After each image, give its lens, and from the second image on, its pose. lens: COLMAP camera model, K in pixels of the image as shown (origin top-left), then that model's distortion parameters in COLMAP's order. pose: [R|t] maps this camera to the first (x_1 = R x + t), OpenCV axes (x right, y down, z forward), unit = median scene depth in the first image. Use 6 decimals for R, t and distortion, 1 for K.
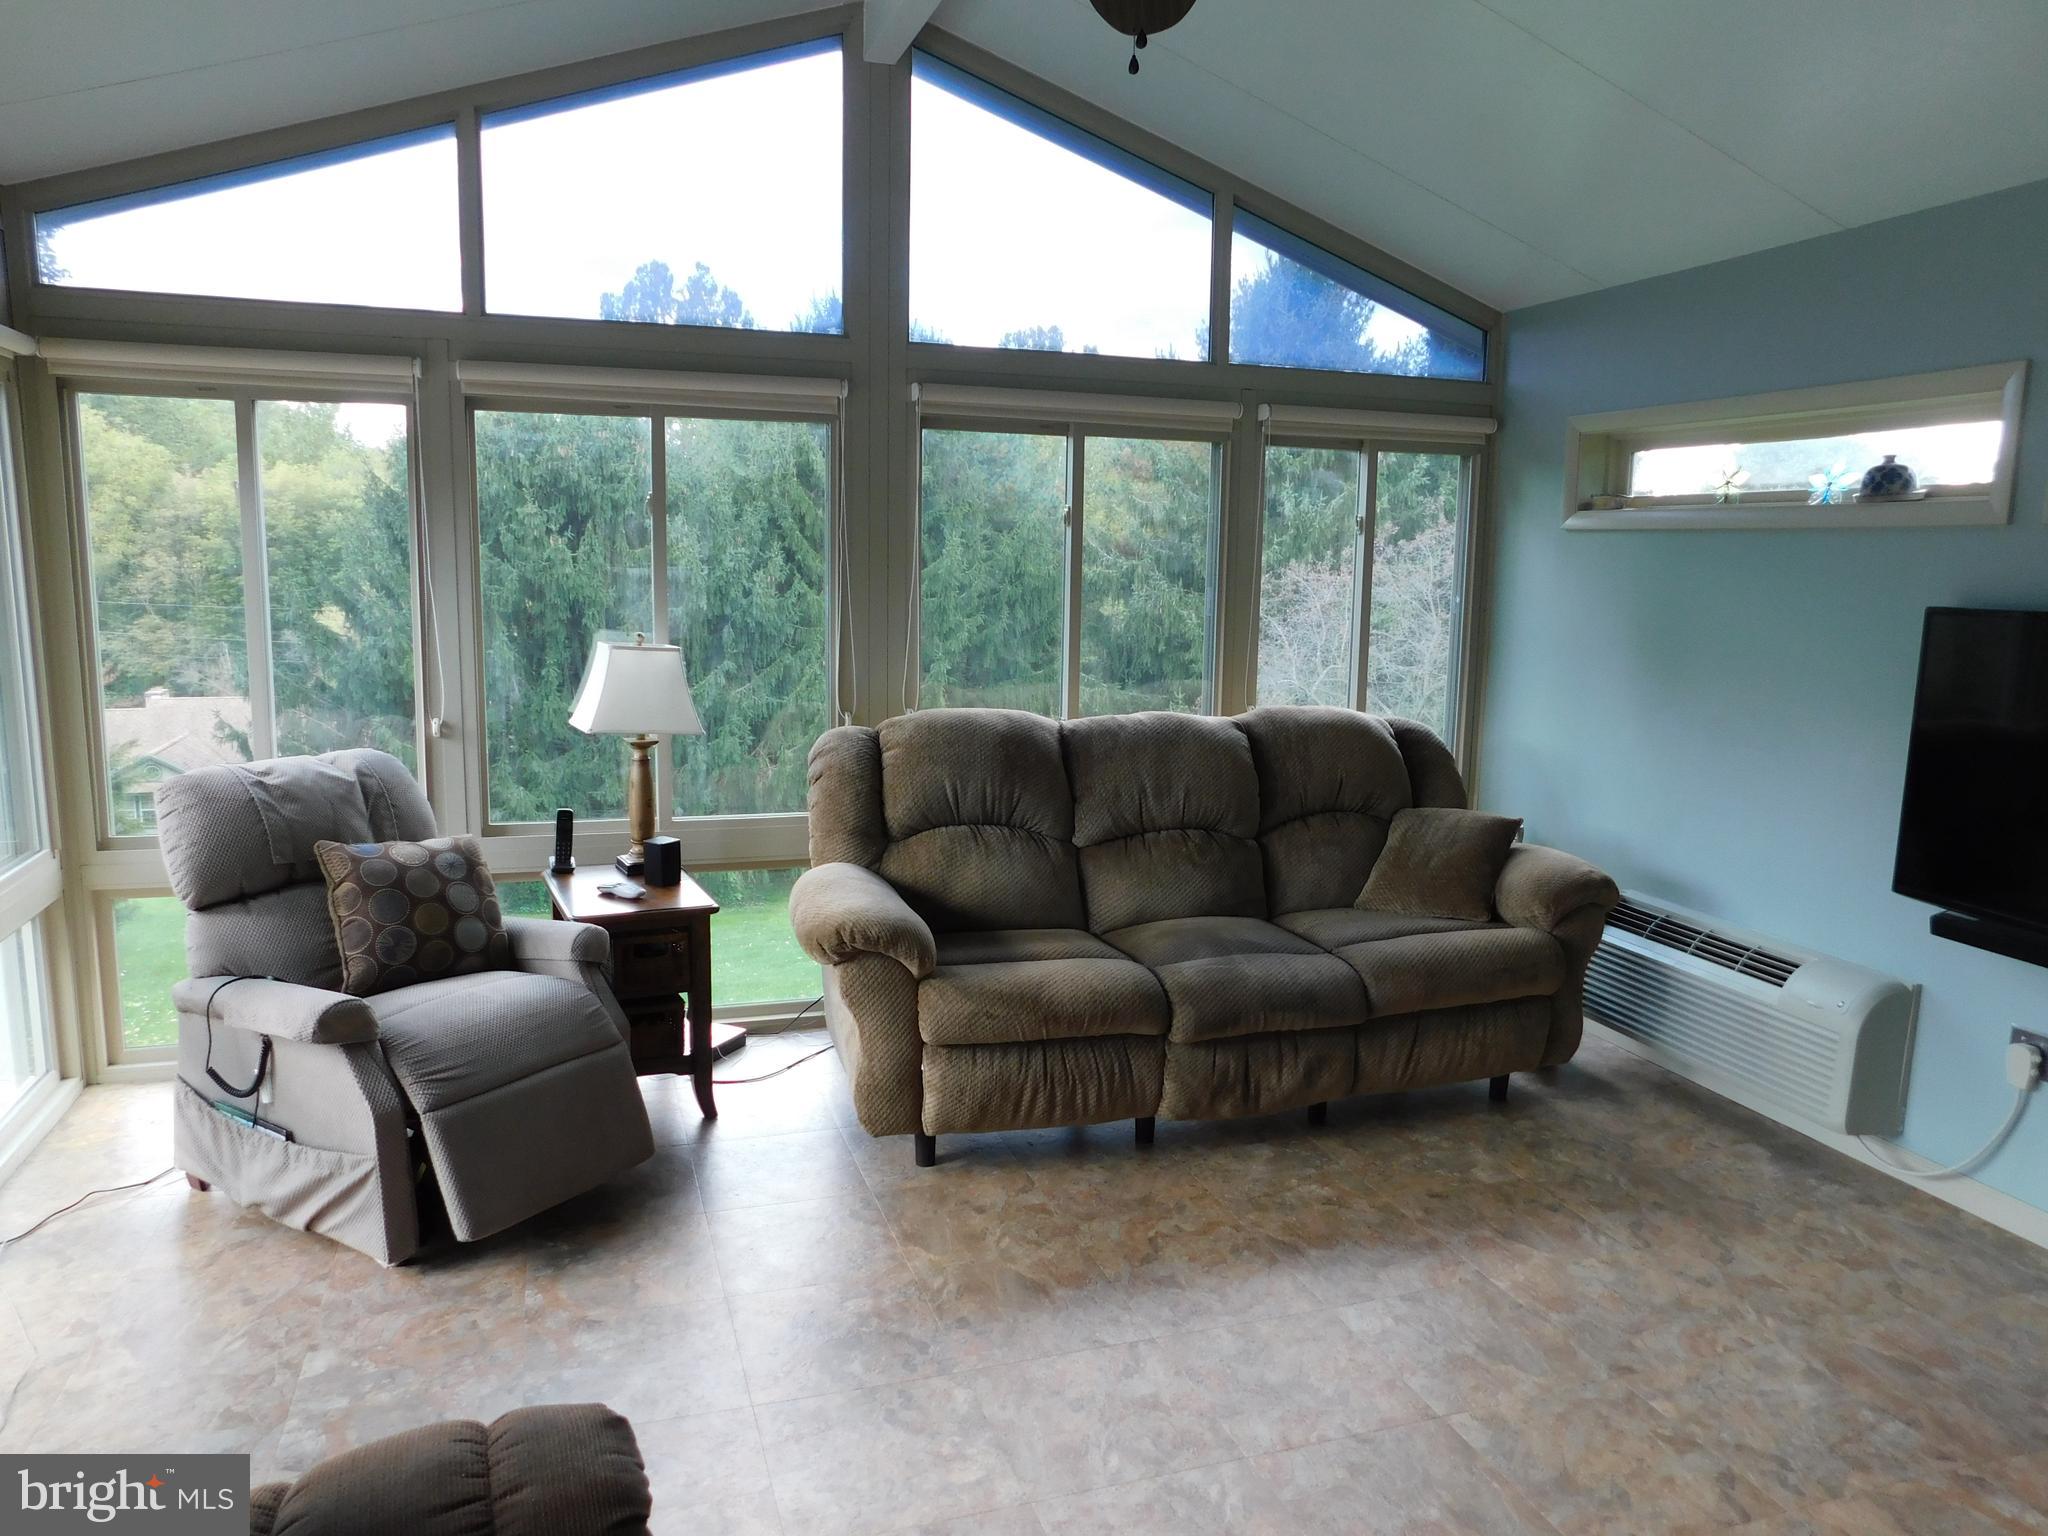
lens RADIAL K [[1428.7, 0, 1052.4], [0, 1428.7, 773.3], [0, 0, 1]] dist [-0.050465, 0.064892]
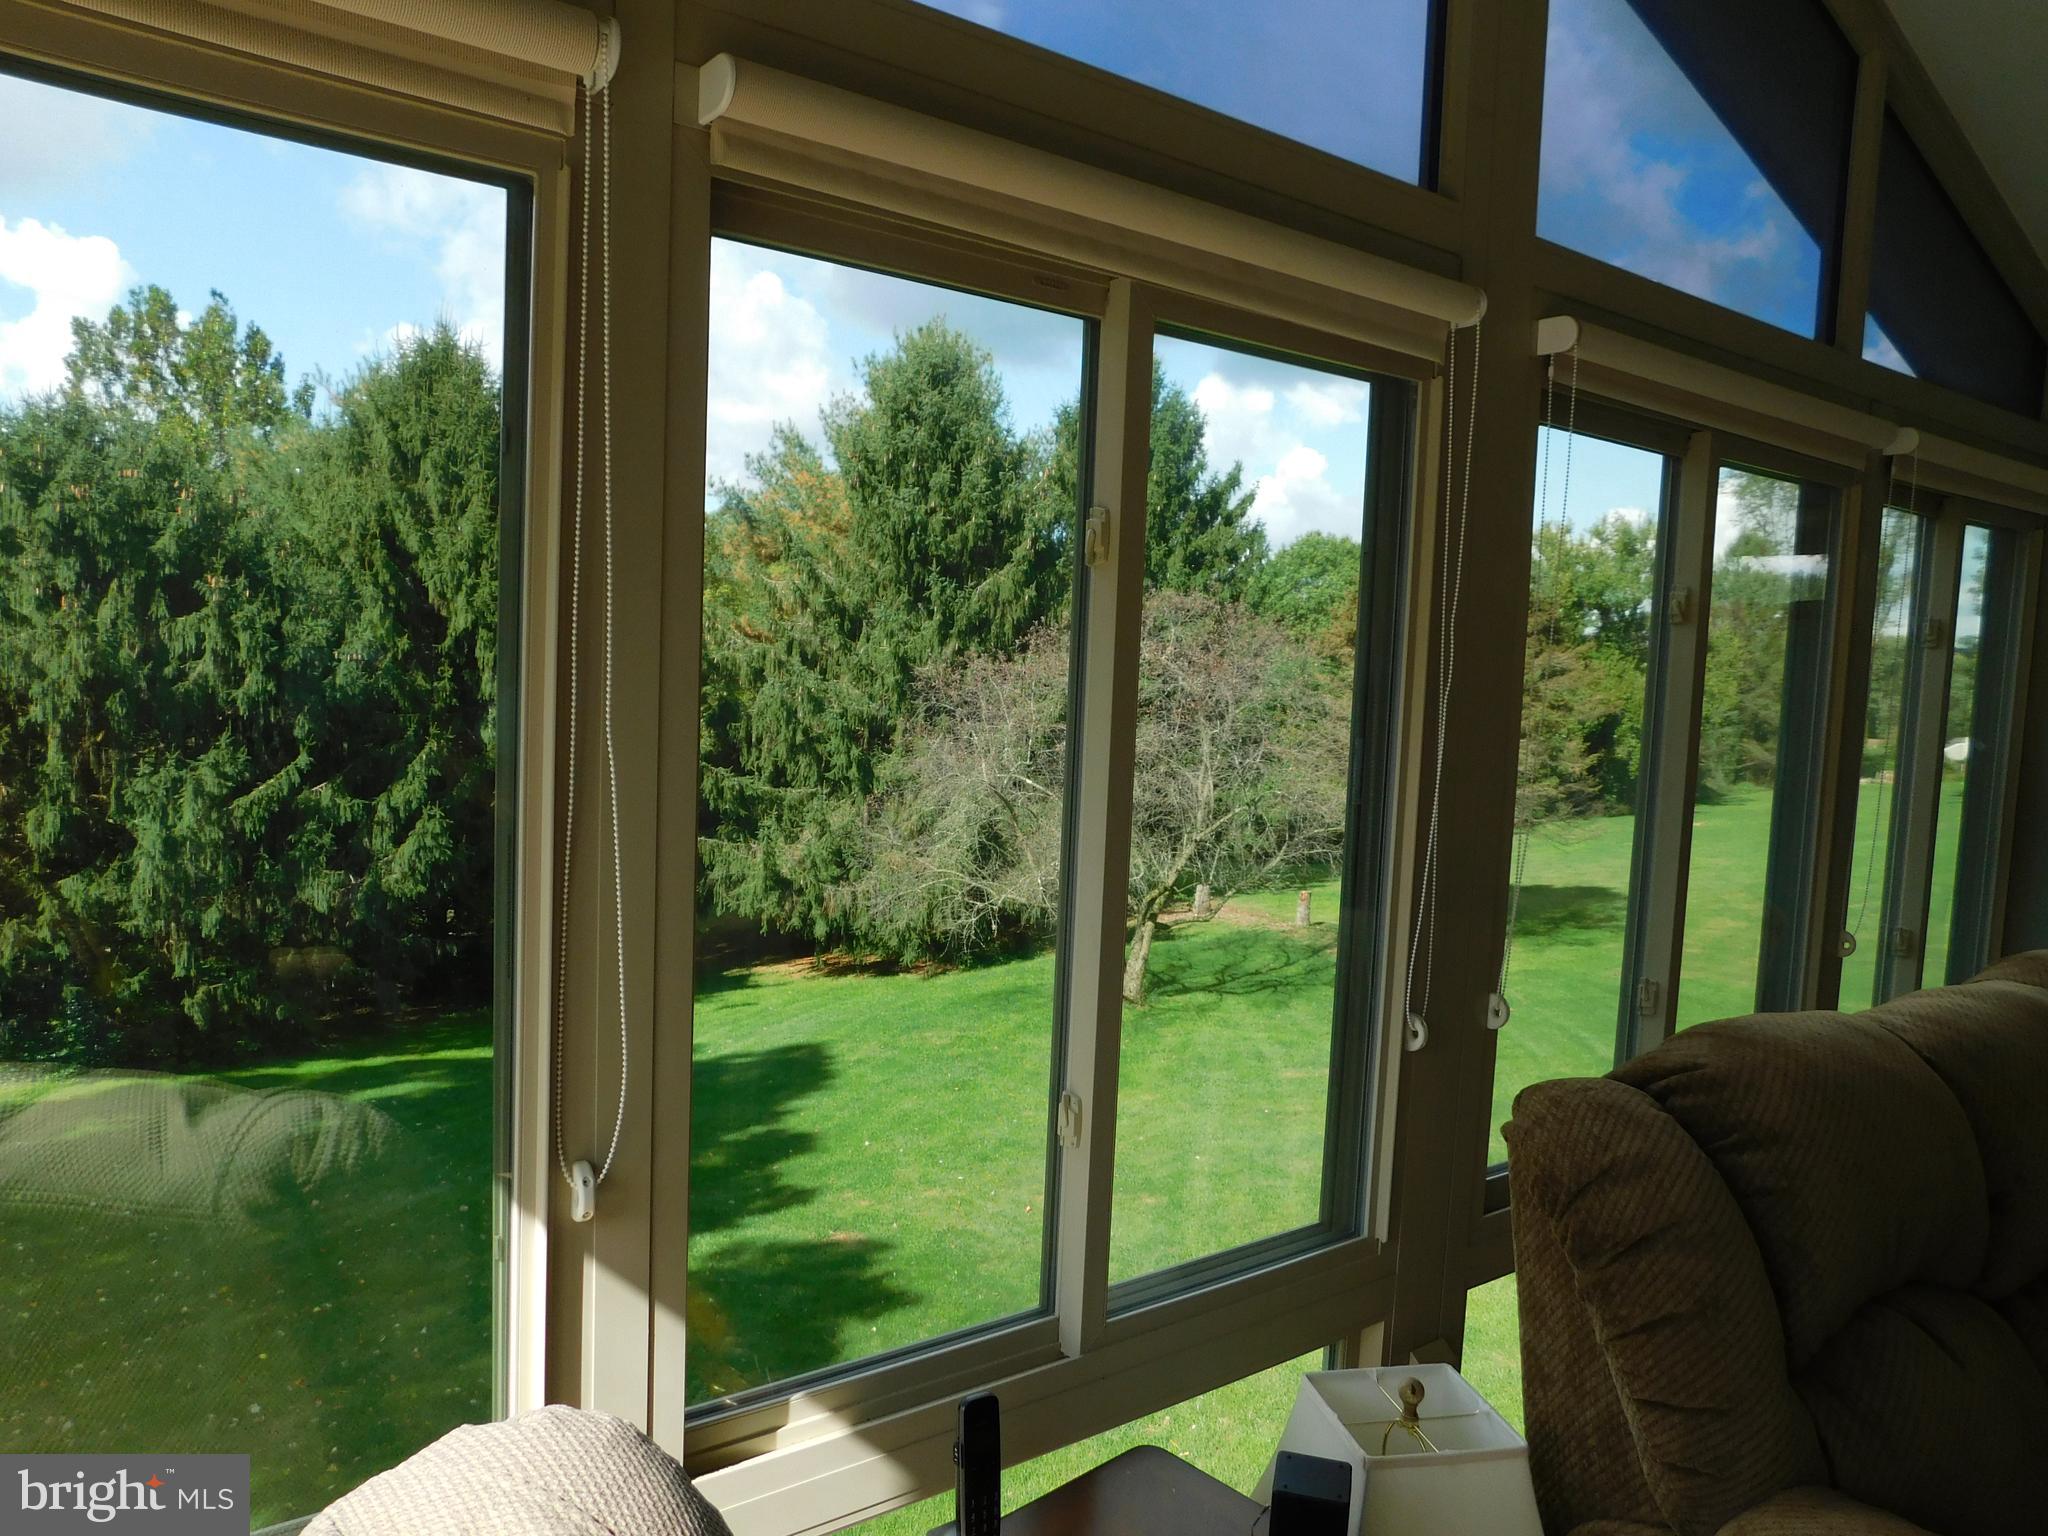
lens RADIAL K [[1414.3, 0, 1030.6], [0, 1414.3, 762.6], [0, 0, 1]] dist [-0.067493, 0.062455]
pose [[0.952424, -0.000869, 0.304774, -0.513031], [0.020298, 0.997957, -0.060584, -0.123538], [-0.304098, 0.063888, 0.950496, 0.764235]]
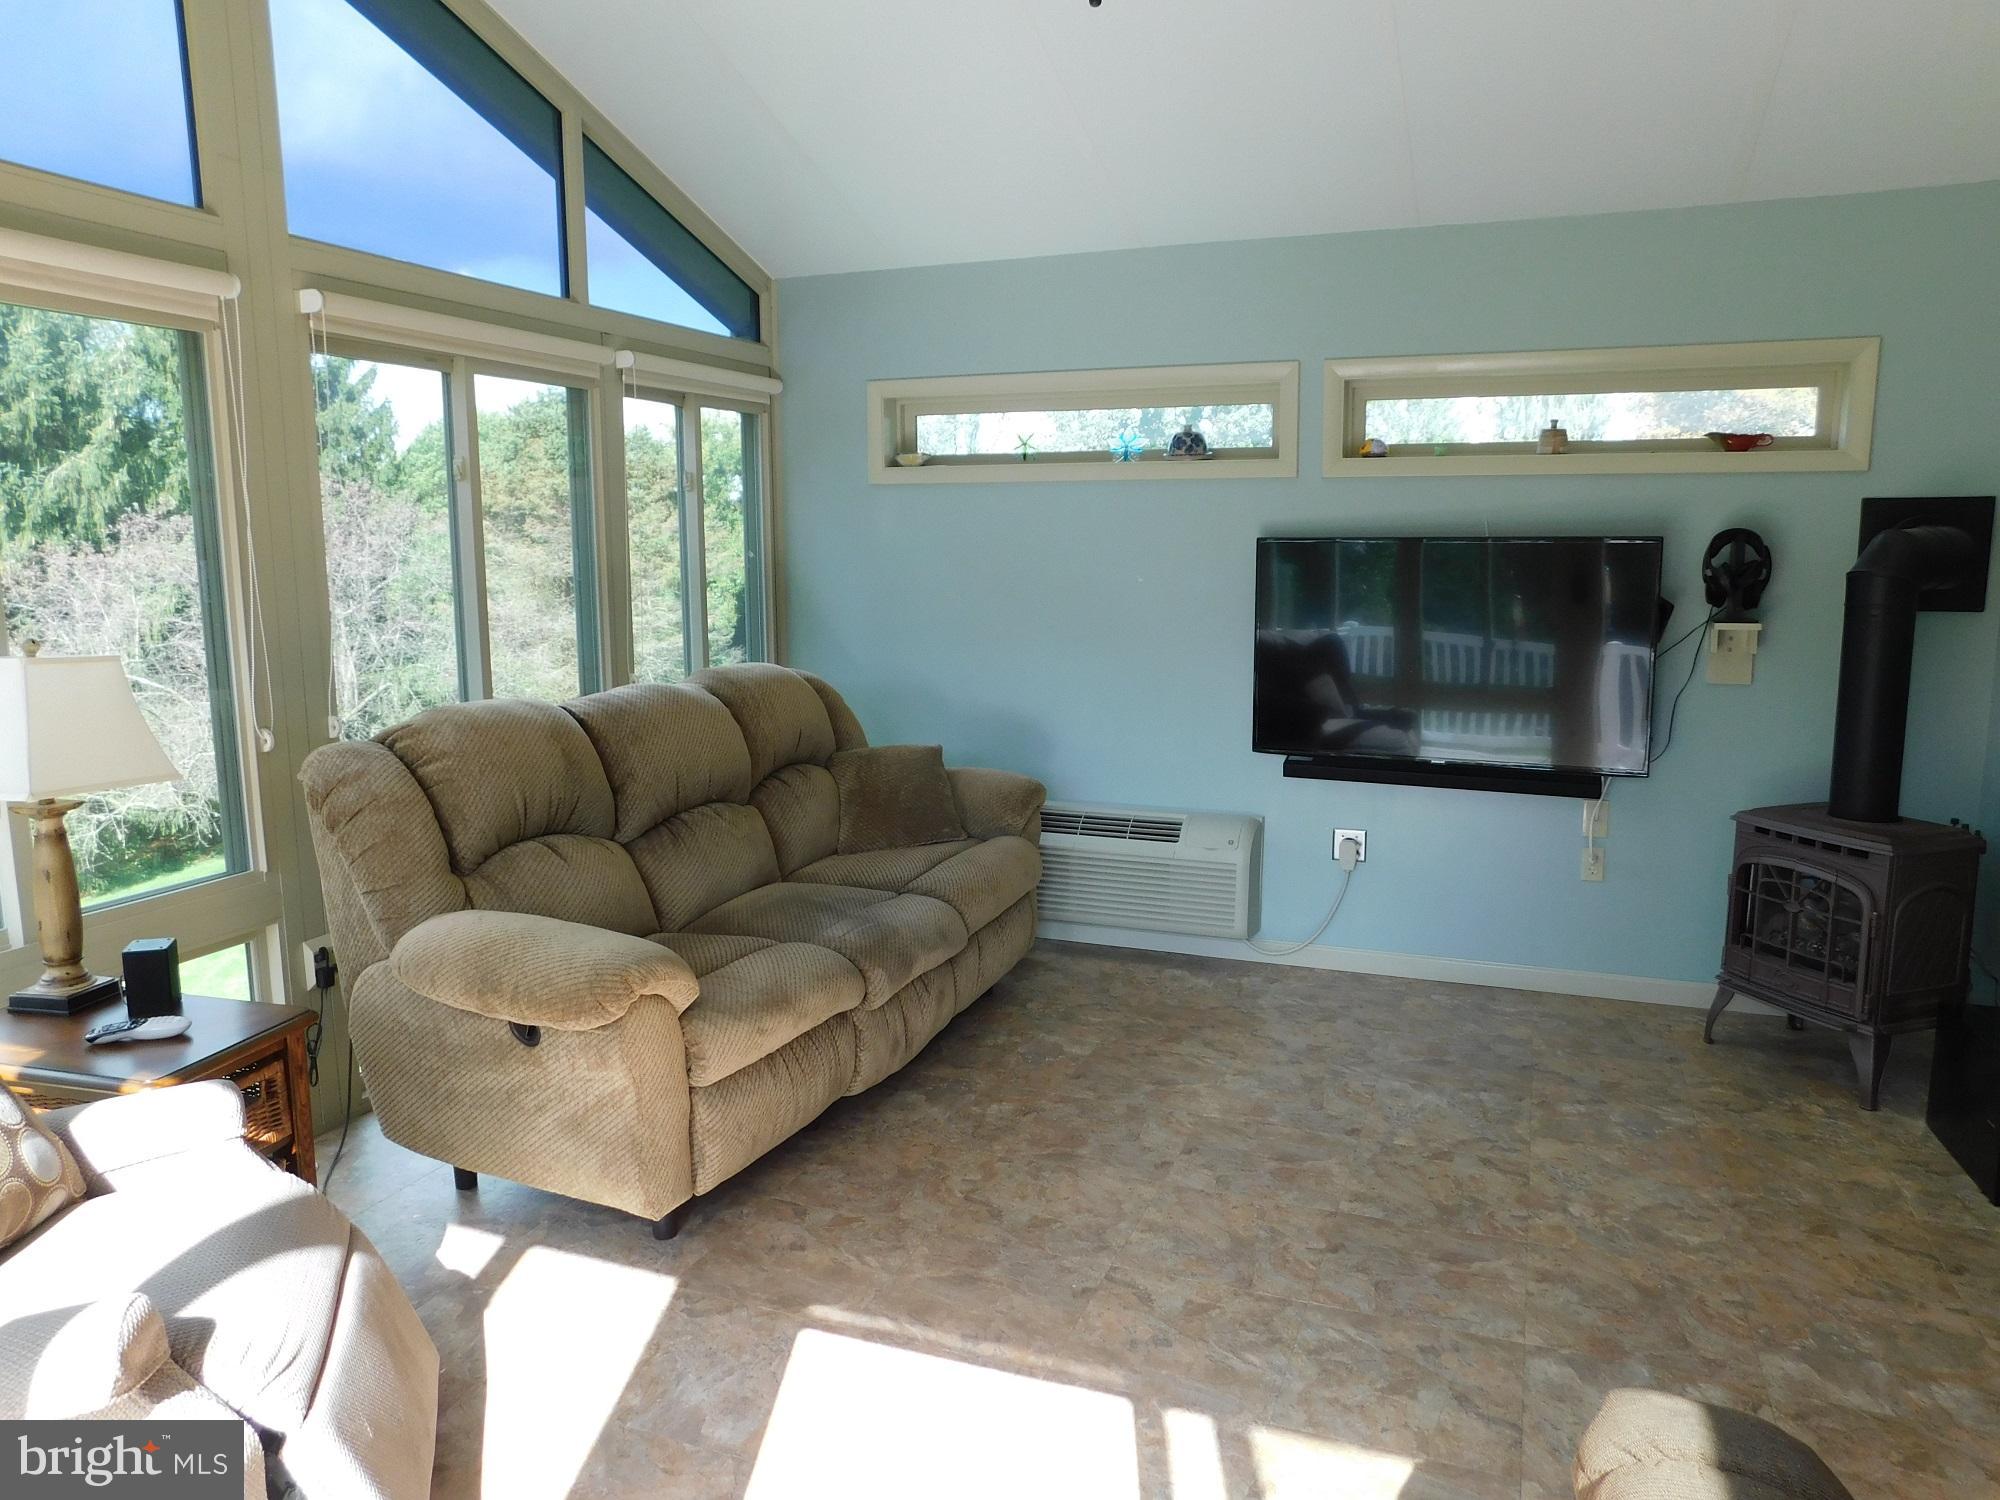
lens RADIAL K [[1381.1, 0, 1006.5], [0, 1381.1, 744.7], [0, 0, 1]] dist [-0.067493, 0.062455]
pose [[0.649118, -0.134823, 0.748644, -0.544888], [0.132512, 0.989162, 0.063243, -0.036158], [-0.749057, 0.058152, 0.659949, 0.317365]]
